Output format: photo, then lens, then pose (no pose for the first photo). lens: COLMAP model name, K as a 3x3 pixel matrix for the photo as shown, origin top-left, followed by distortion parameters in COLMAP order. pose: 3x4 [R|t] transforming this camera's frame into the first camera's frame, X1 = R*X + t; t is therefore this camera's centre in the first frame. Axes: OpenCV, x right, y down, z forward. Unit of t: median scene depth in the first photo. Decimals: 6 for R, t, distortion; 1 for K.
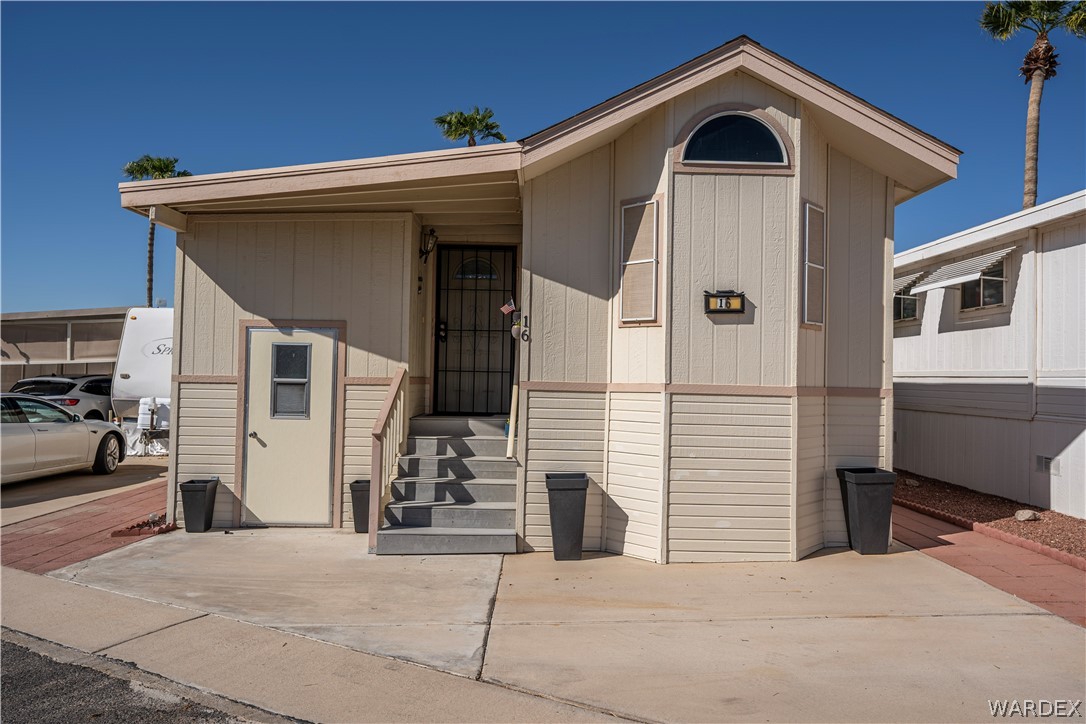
lens RADIAL K [[722.7, 0, 544.9], [0, 722.7, 358.0], [0, 0, 1]] dist [0.001587, 0.001845]
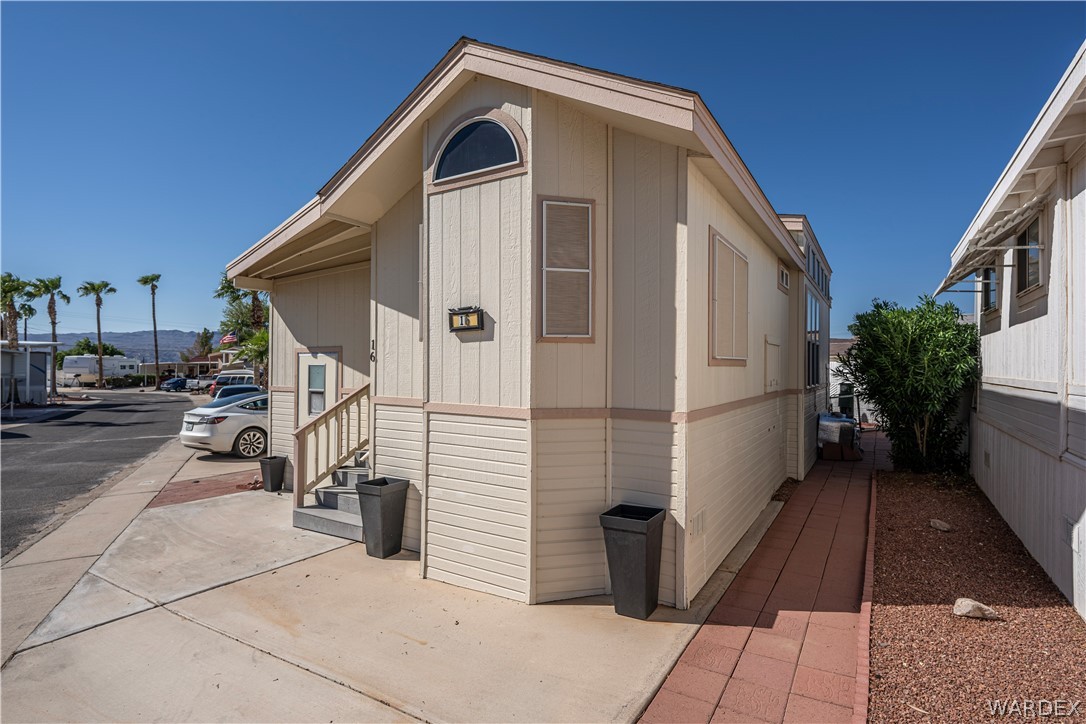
lens RADIAL K [[536.3, 0, 538.7], [0, 536.3, 360.8], [0, 0, 1]] dist [0.000959, -0.000299]
pose [[0.836978, -0.020941, -0.546836, 0.715398], [0.025320, 0.999679, 0.000472, -0.019683], [0.546651, -0.014241, 0.837240, 0.449154]]
